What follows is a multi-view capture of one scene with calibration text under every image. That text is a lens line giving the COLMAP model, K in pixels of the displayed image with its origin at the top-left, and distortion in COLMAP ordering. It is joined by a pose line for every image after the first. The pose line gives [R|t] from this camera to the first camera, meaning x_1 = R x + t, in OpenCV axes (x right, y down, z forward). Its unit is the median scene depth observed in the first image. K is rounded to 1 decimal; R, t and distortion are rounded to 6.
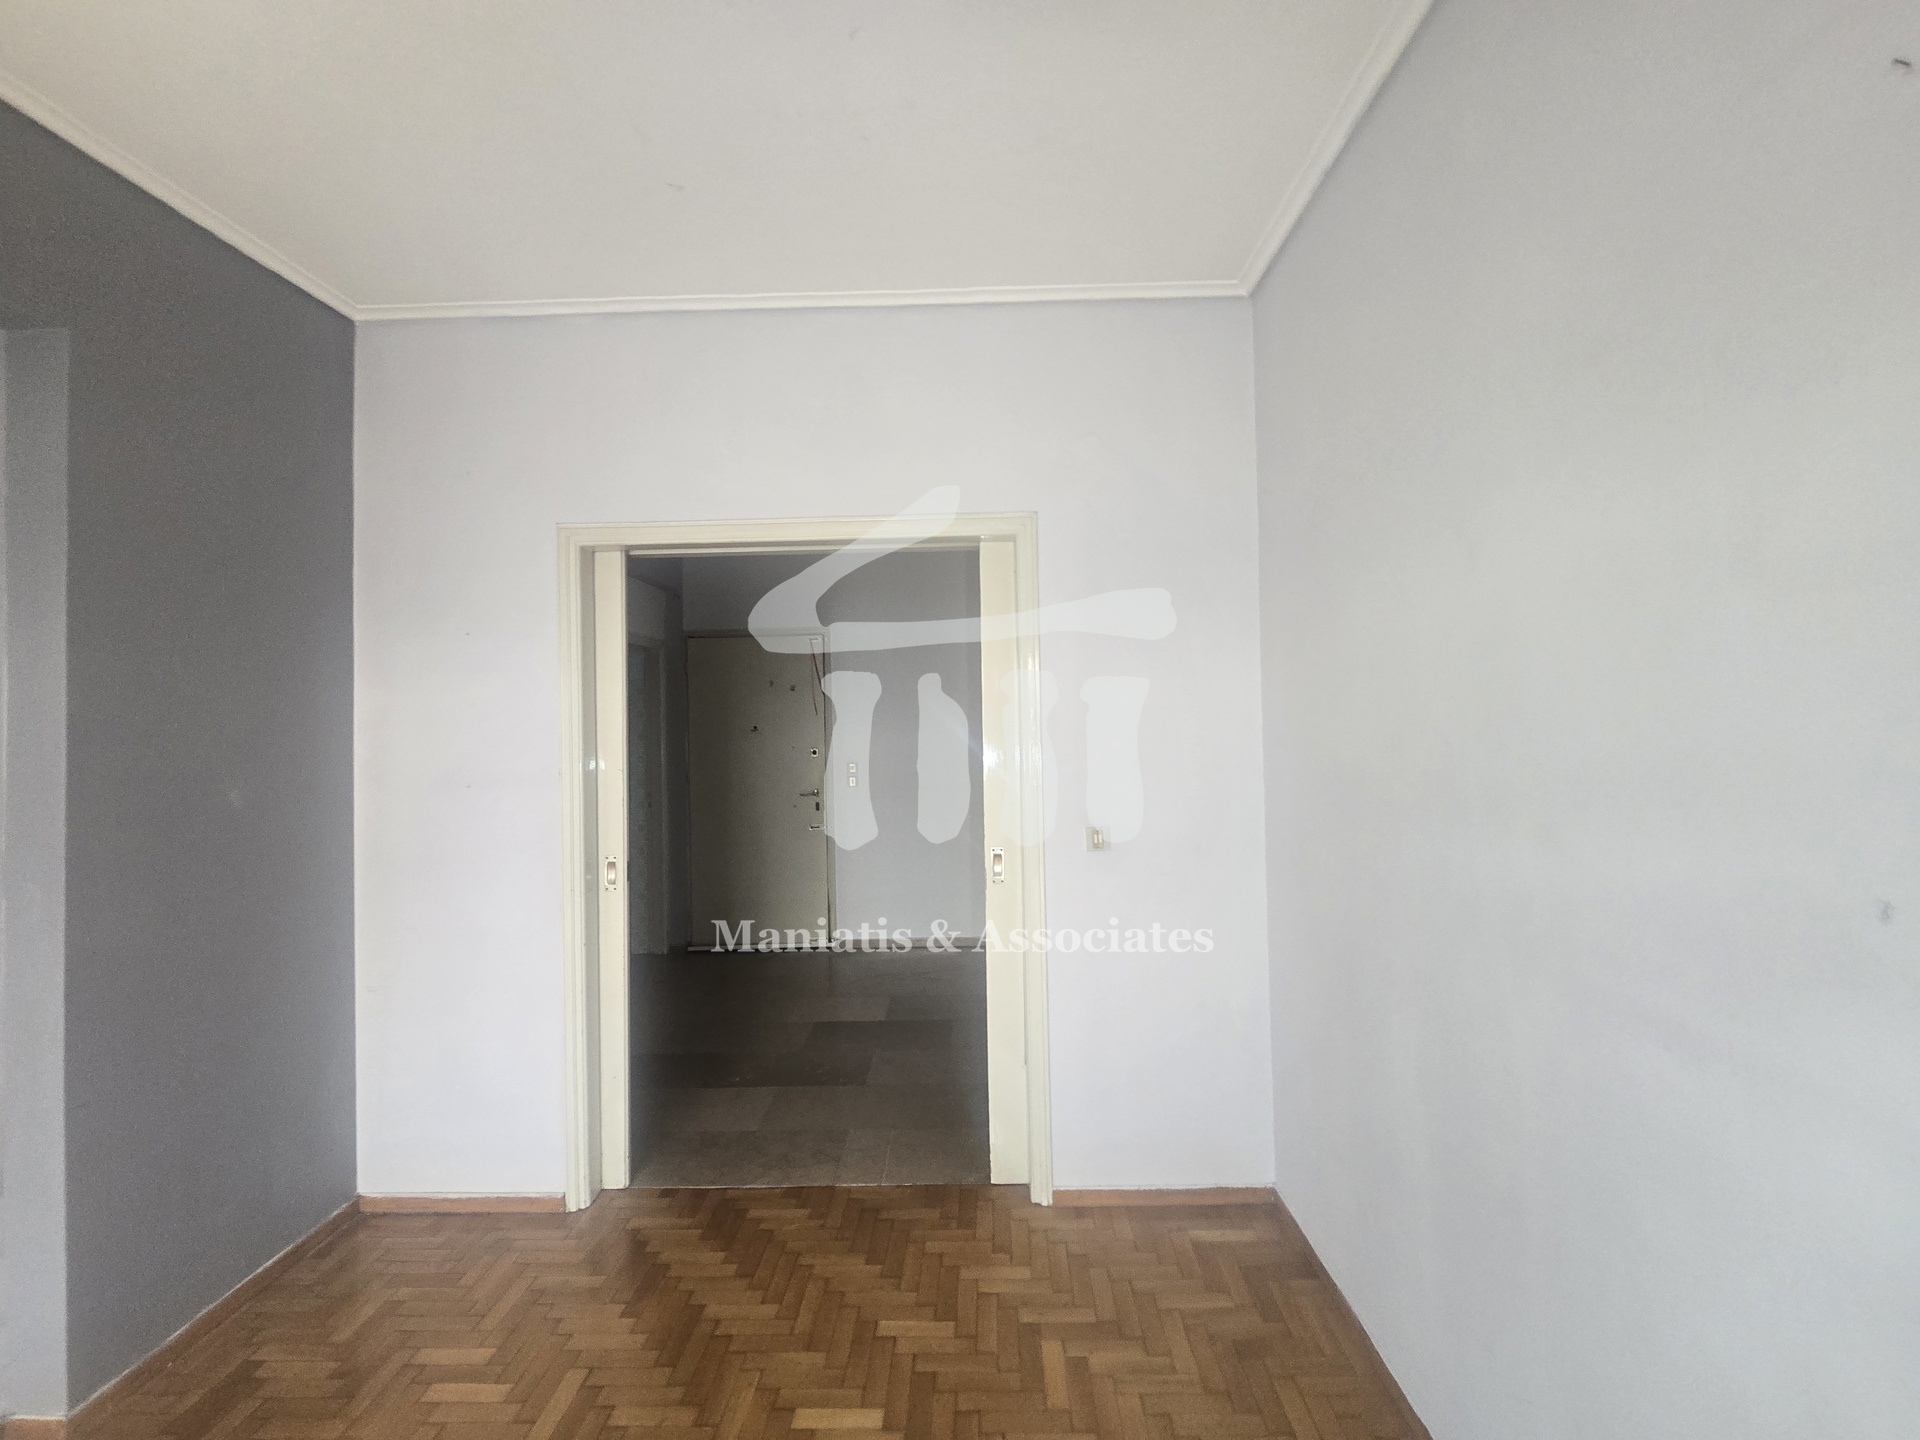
lens RADIAL K [[778.4, 0, 965.4], [0, 778.4, 699.9], [0, 0, 1]] dist [-0.009304, 0.001784]
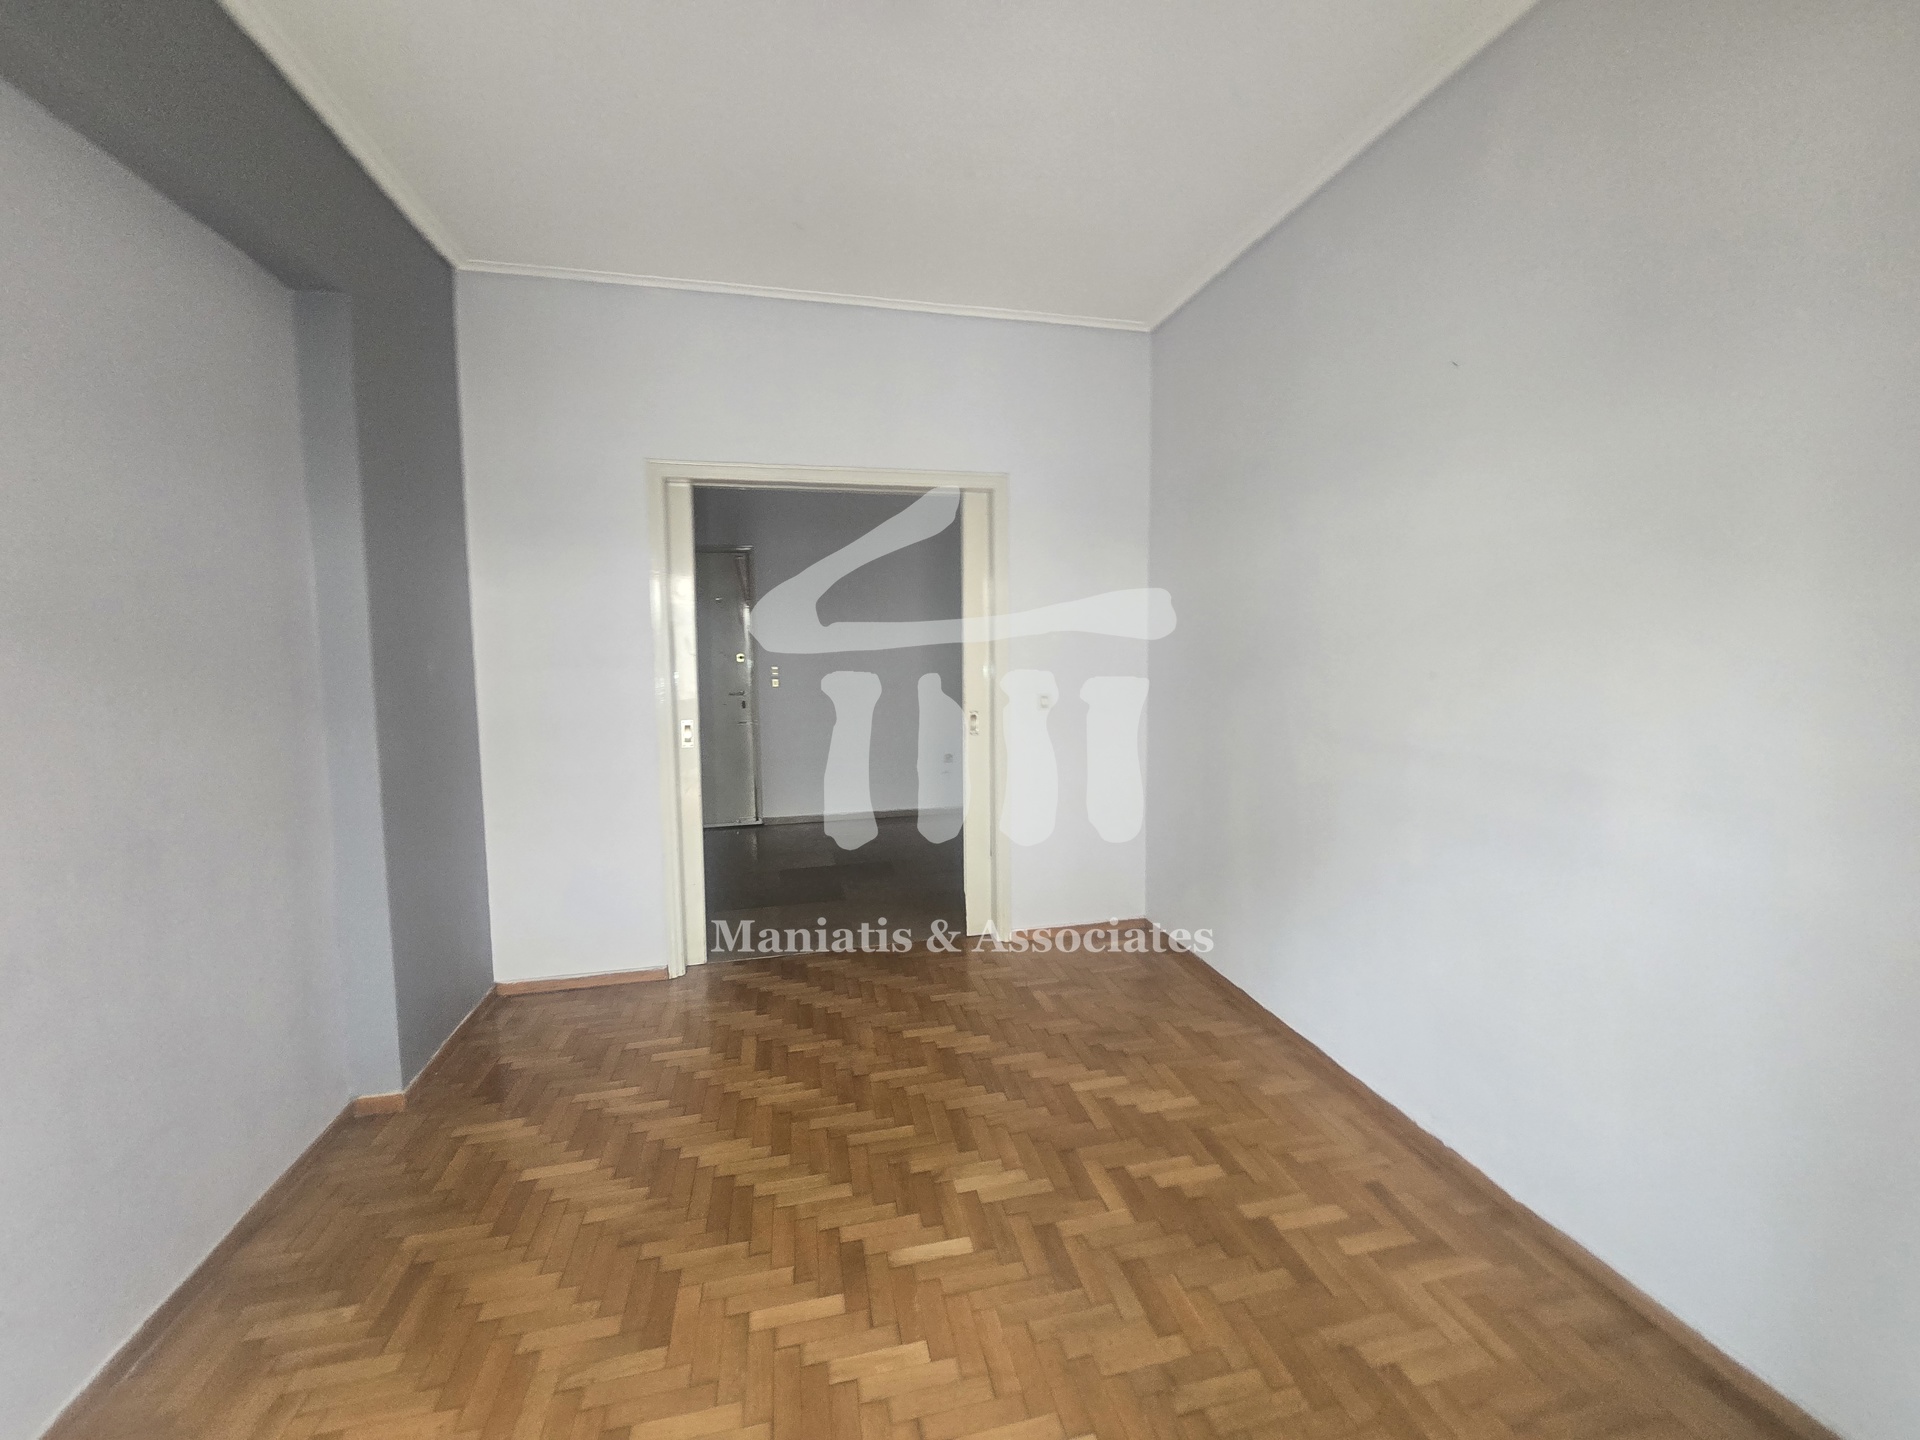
lens RADIAL K [[778.4, 0, 961.3], [0, 778.4, 701.3], [0, 0, 1]] dist [-0.009304, 0.001784]
pose [[0.968639, -0.010005, 0.248273, -0.365281], [-0.013992, 0.995407, 0.094701, 0.041528], [-0.248080, -0.095204, 0.964050, -0.409732]]
